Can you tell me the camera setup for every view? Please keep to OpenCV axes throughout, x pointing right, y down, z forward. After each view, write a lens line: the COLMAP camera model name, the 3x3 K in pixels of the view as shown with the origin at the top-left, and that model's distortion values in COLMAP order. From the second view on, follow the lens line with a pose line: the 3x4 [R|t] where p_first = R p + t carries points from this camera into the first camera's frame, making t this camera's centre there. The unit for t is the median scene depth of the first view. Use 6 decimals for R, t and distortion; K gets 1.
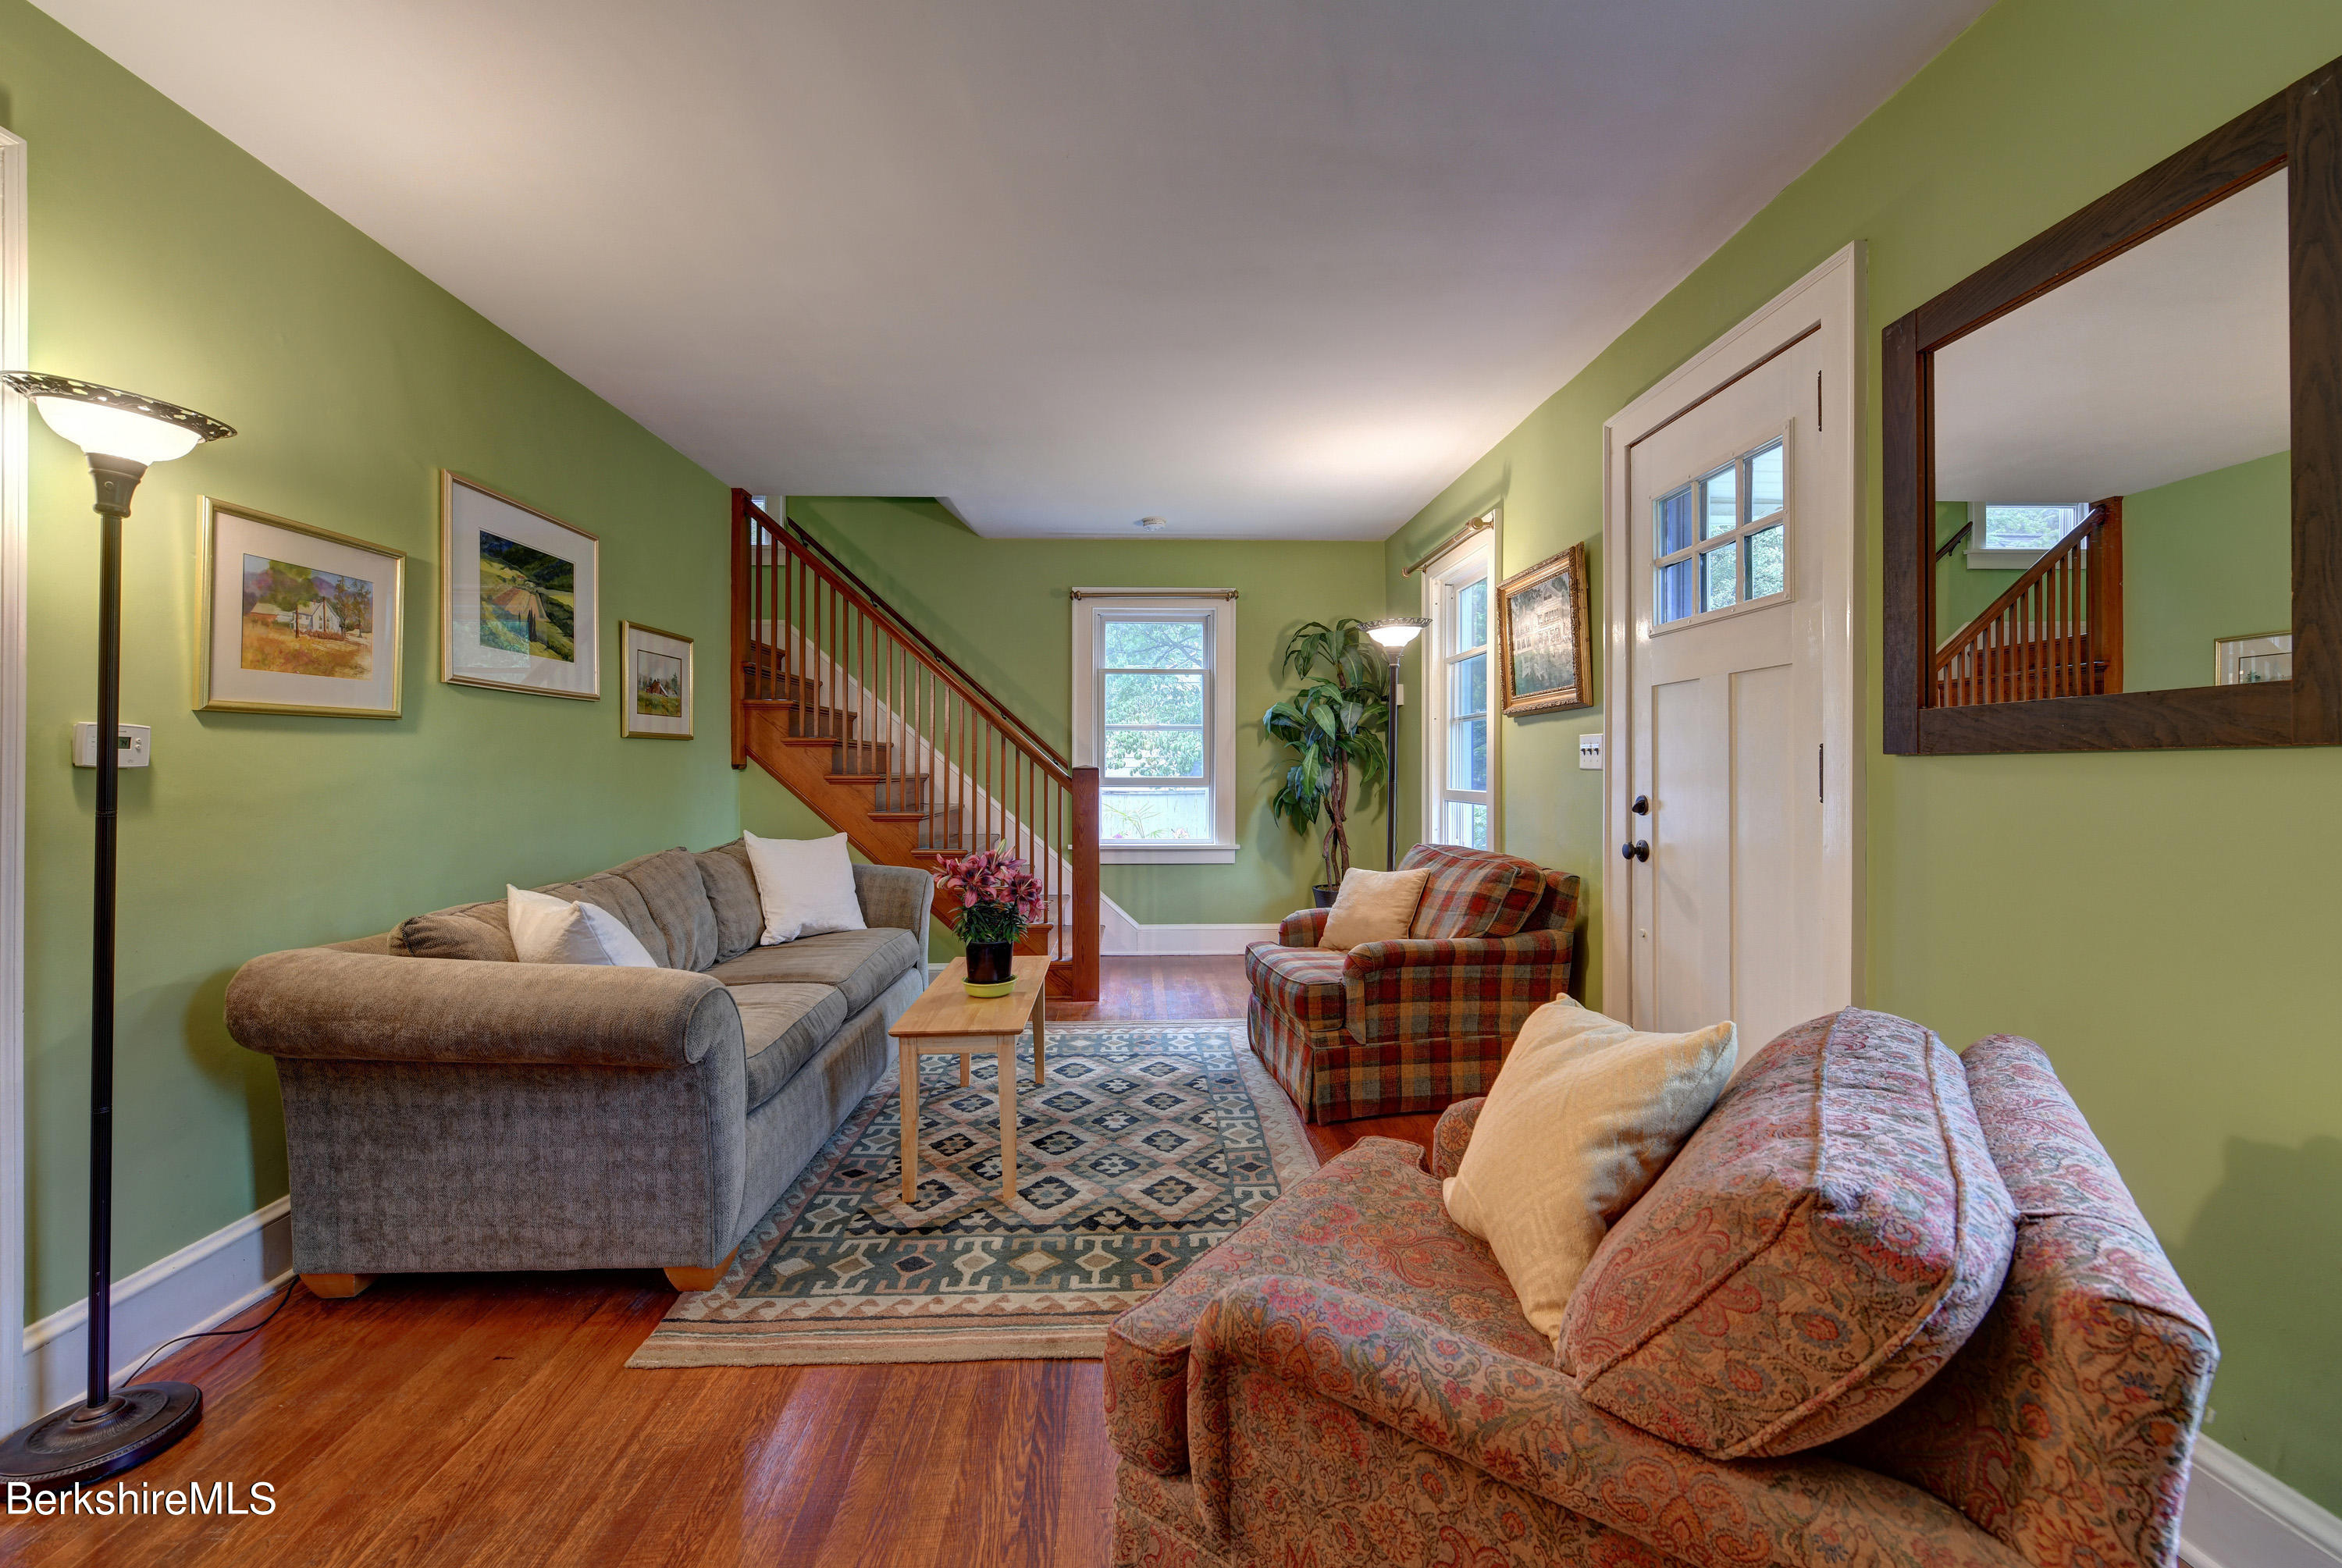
lens RADIAL K [[934.5, 0, 1164.8], [0, 934.5, 774.4], [0, 0, 1]] dist [0.001241, -0.001628]
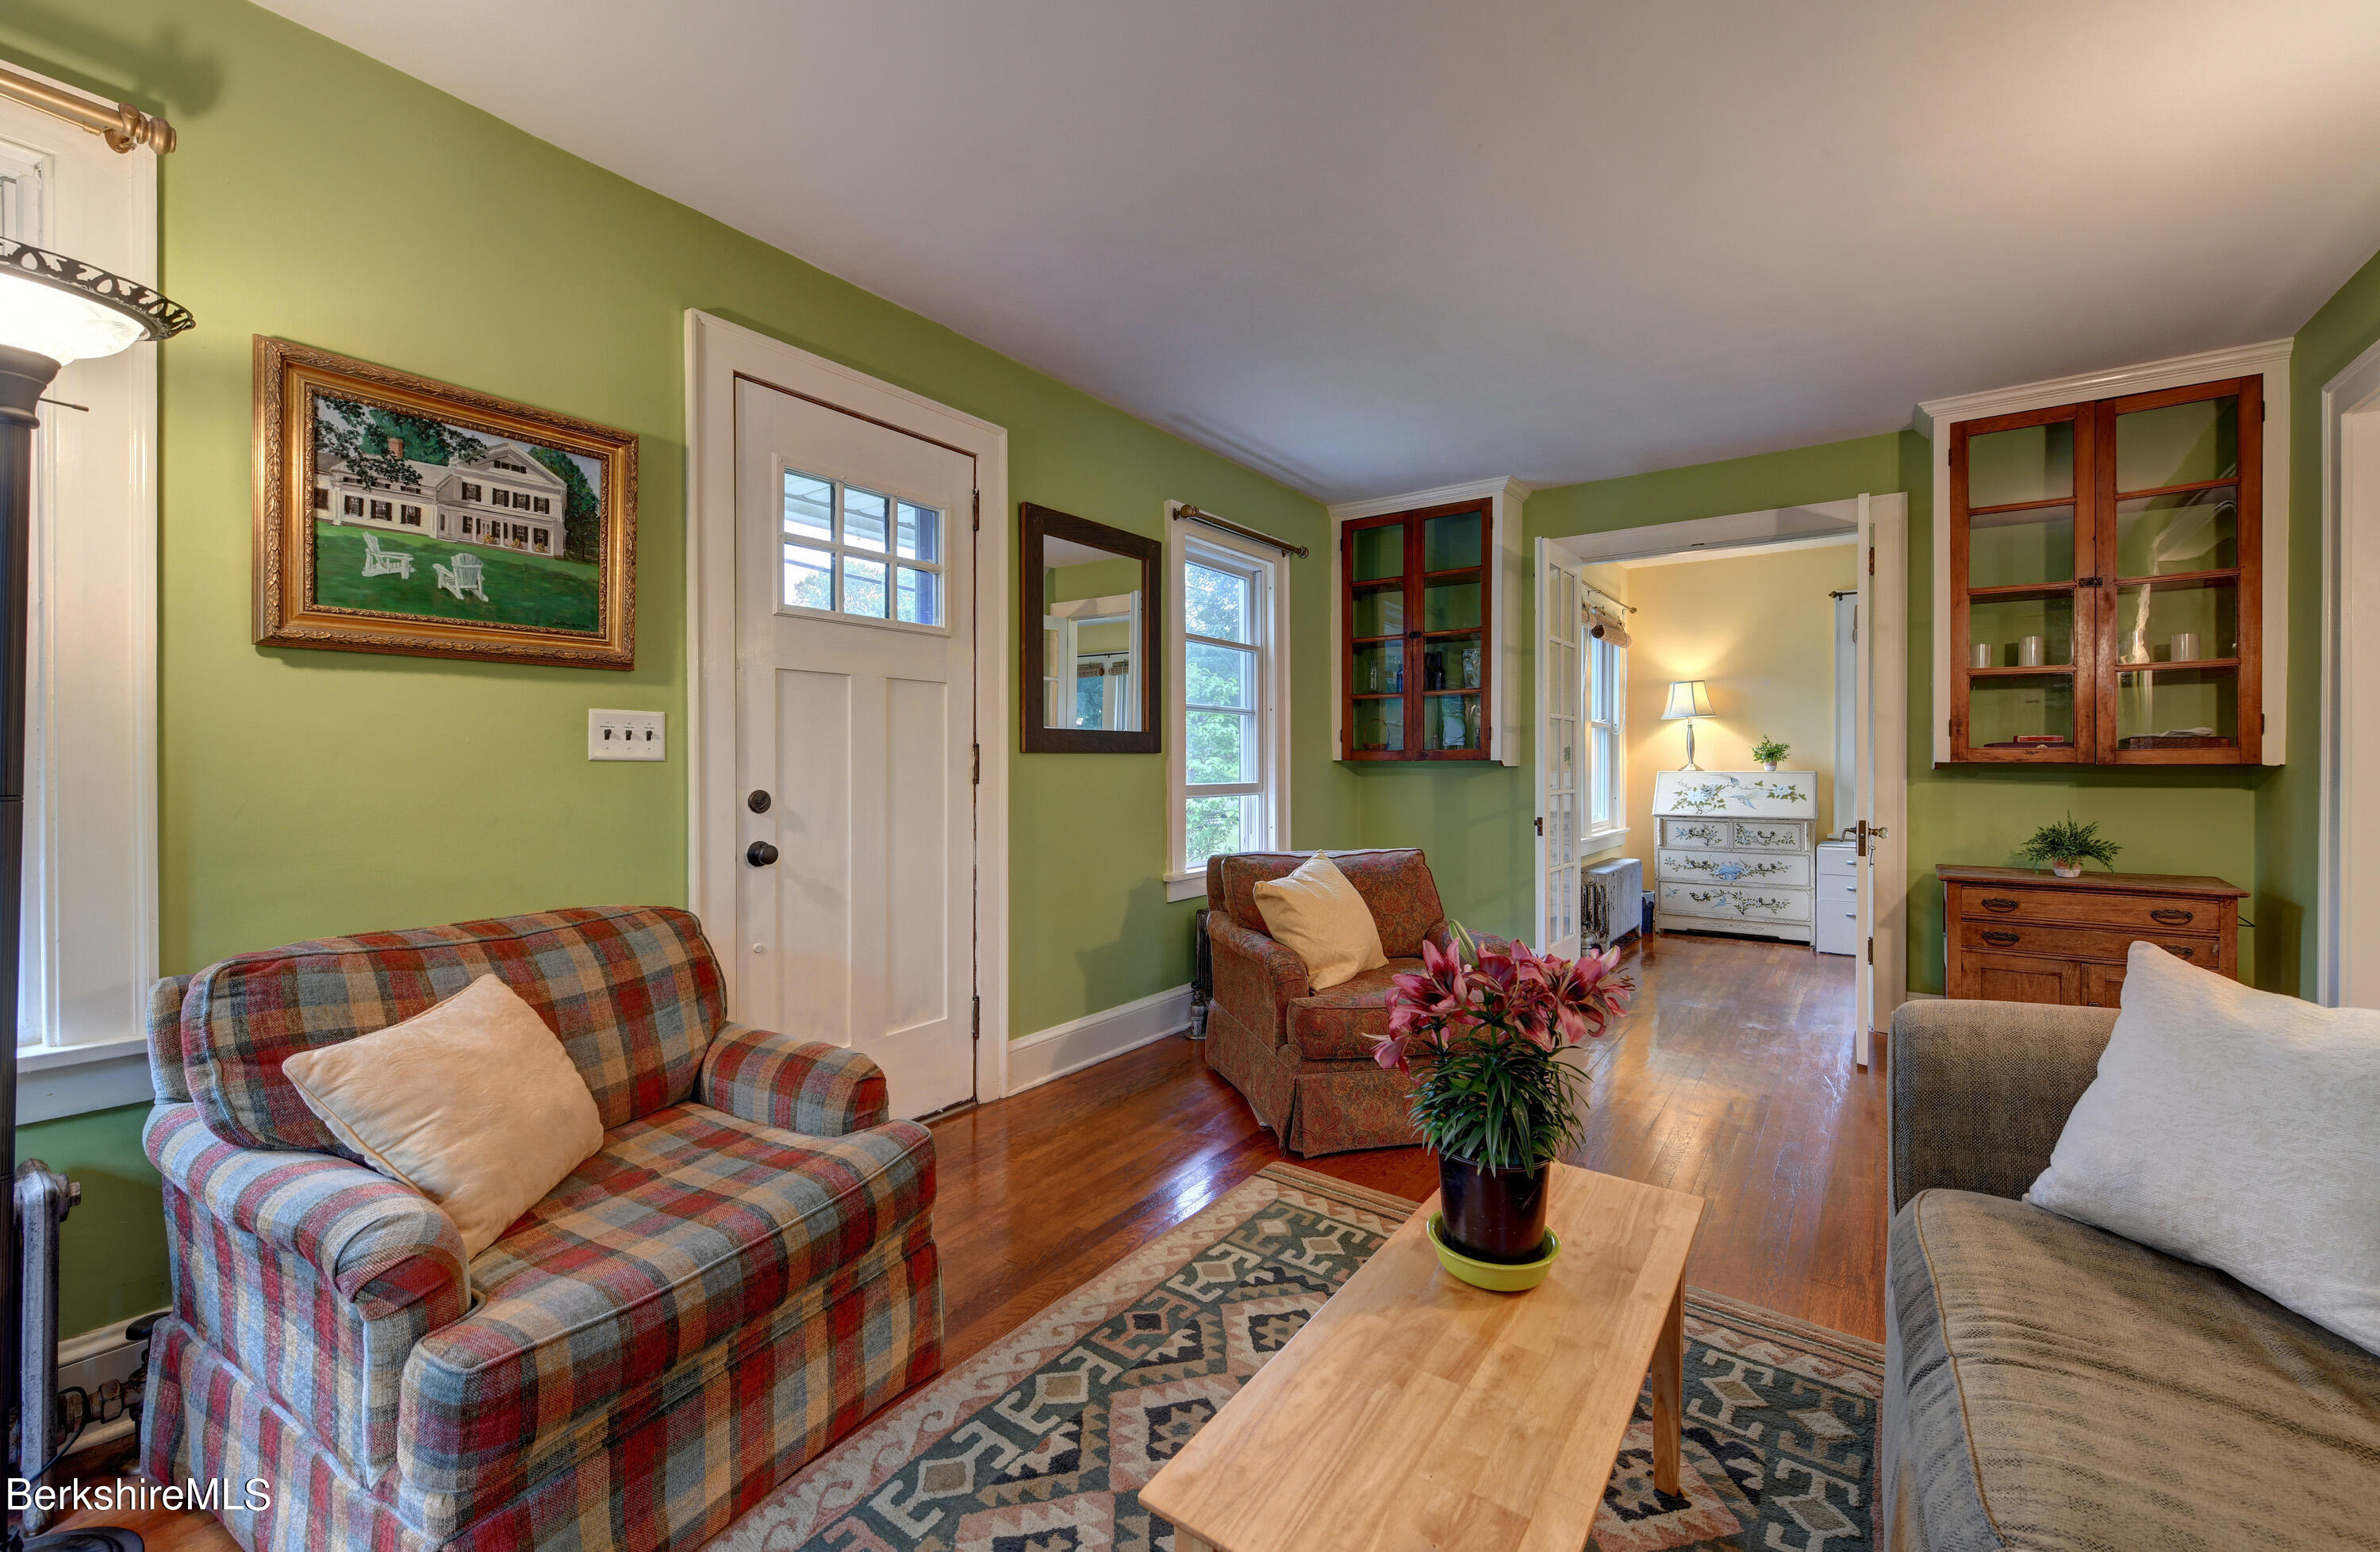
lens RADIAL K [[949.1, 0, 1192.5], [0, 949.1, 768.1], [0, 0, 1]] dist [0.000925, -0.002403]
pose [[-0.790882, -0.005141, 0.611947, -0.366826], [0.002704, 0.999926, 0.011895, -0.008347], [-0.611963, 0.011063, -0.790809, 1.513988]]
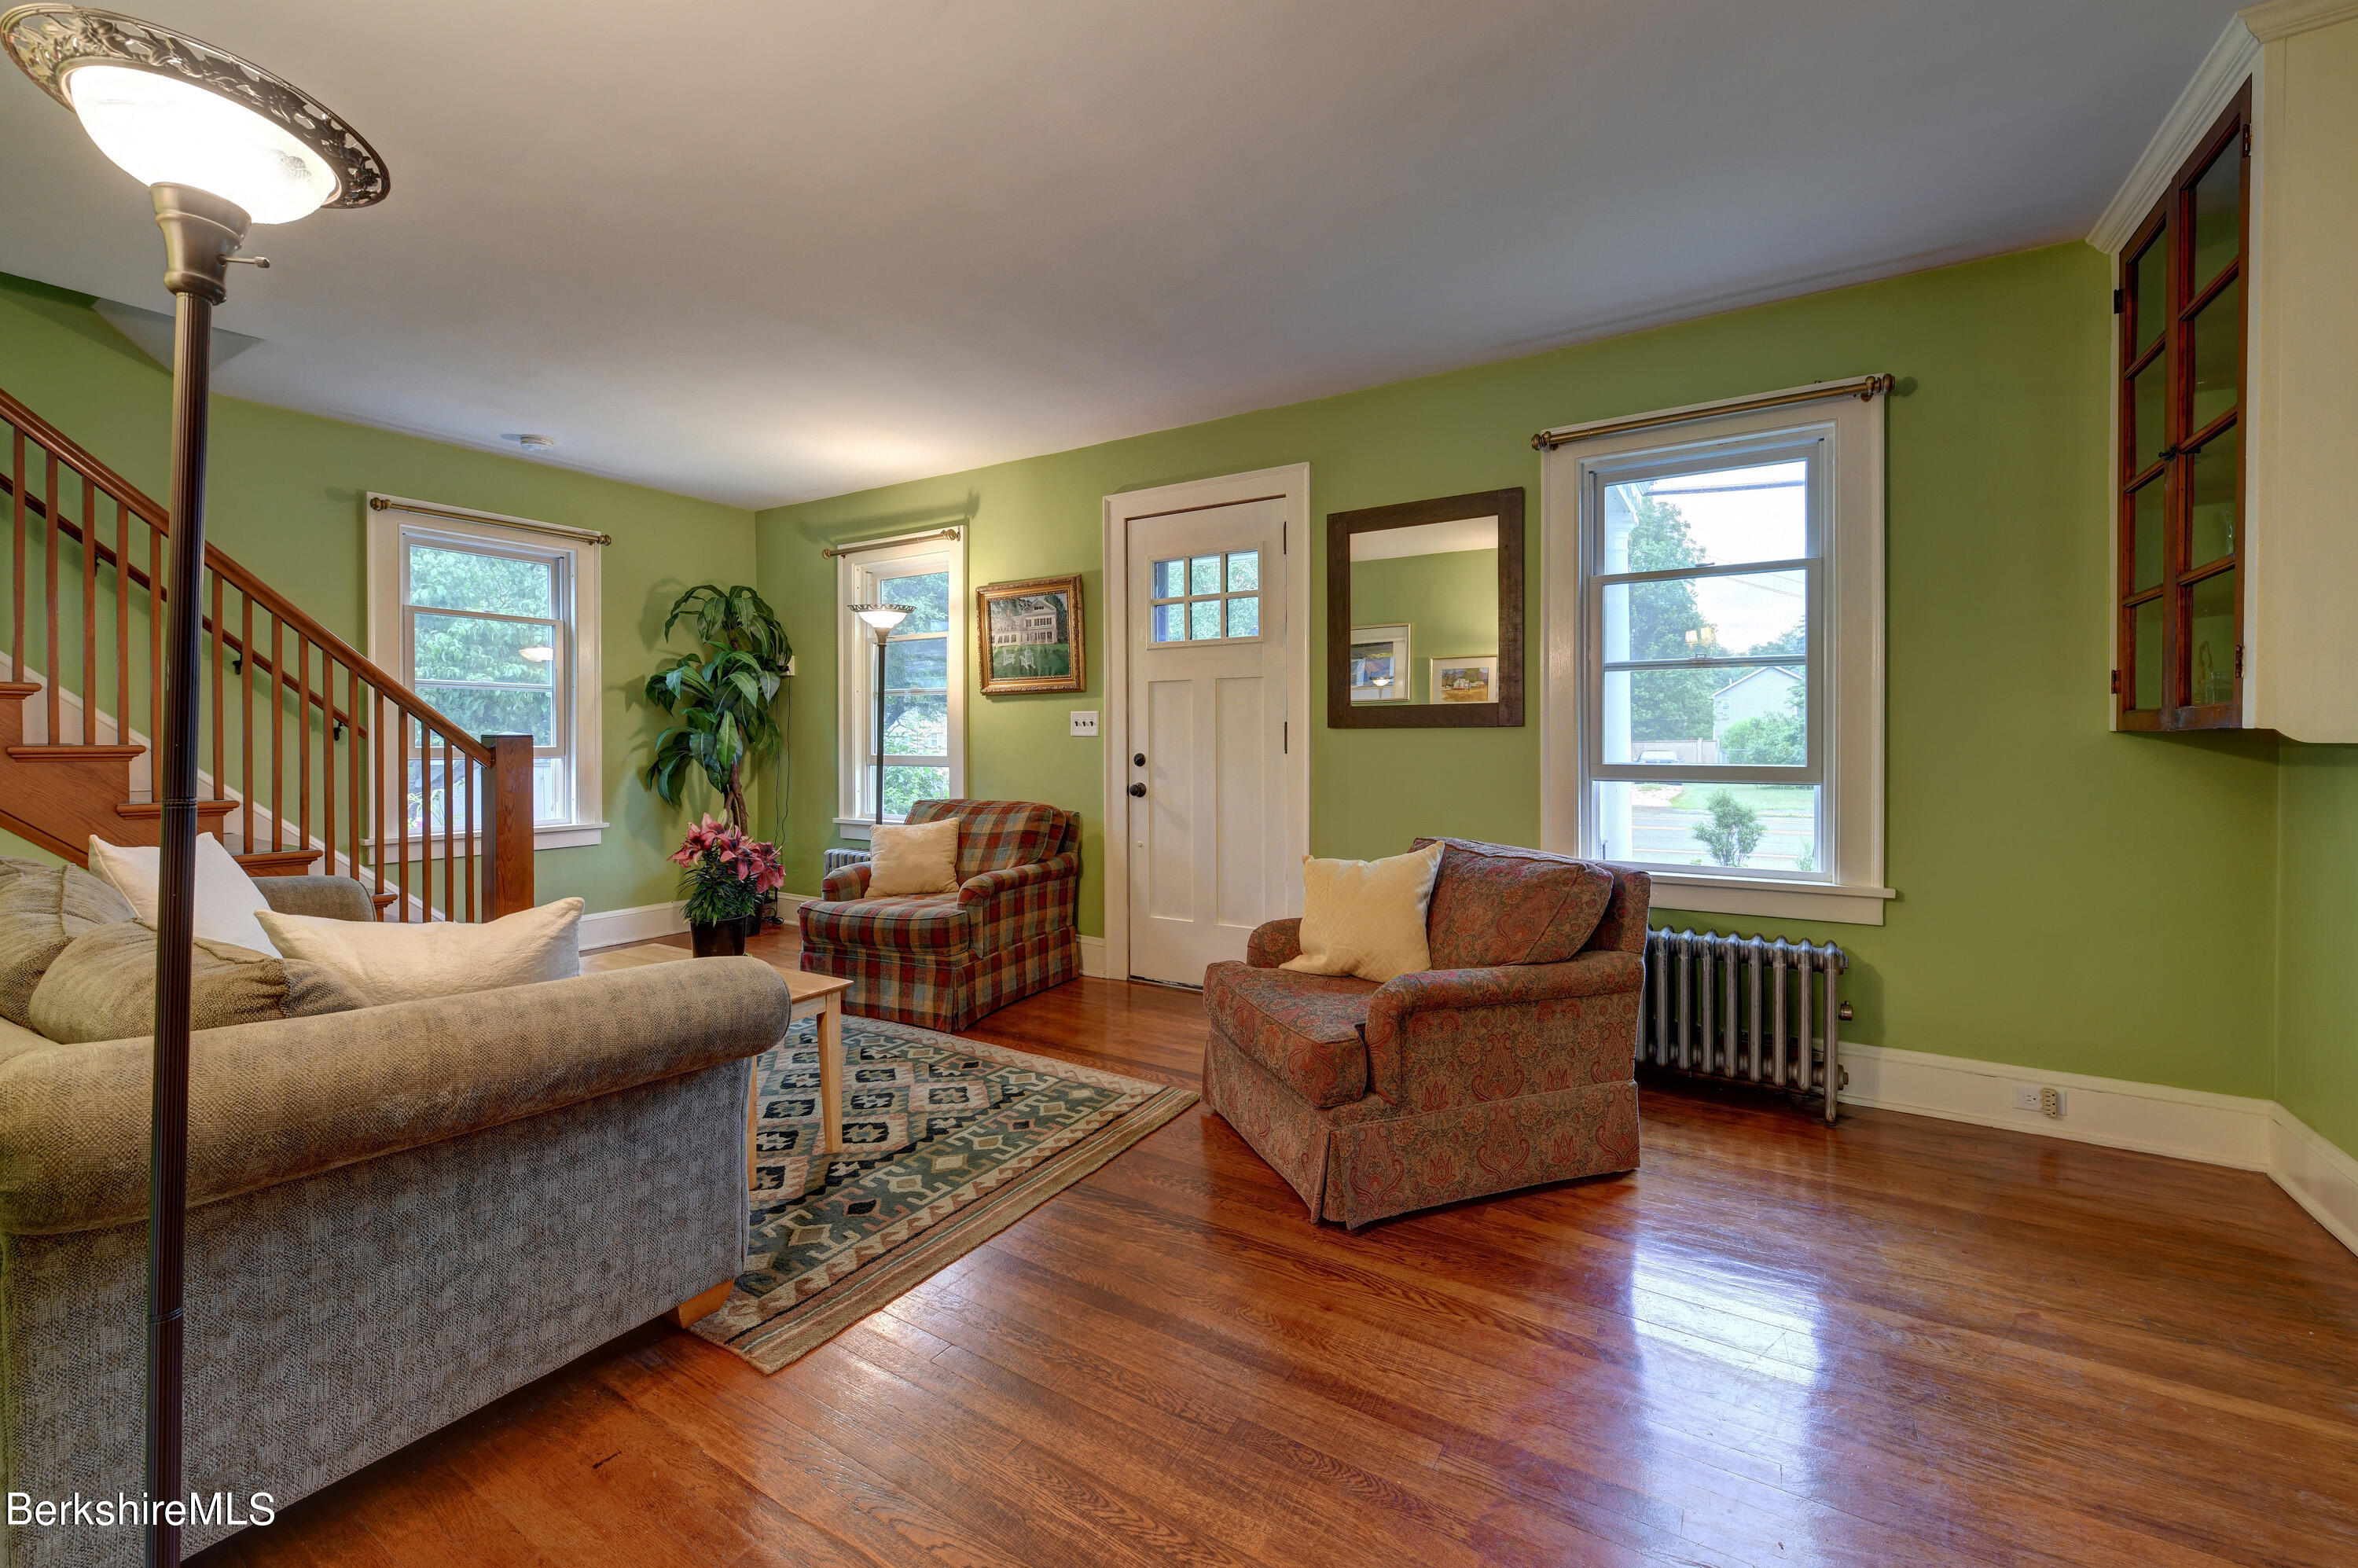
lens RADIAL K [[944.4, 0, 1186.8], [0, 944.4, 750.3], [0, 0, 1]] dist [-0.000912, -0.000089]
pose [[0.558165, -0.010473, 0.829664, -0.744930], [0.005871, 0.999945, 0.008672, 0.004899], [-0.829709, 0.000030, 0.558196, 0.087171]]
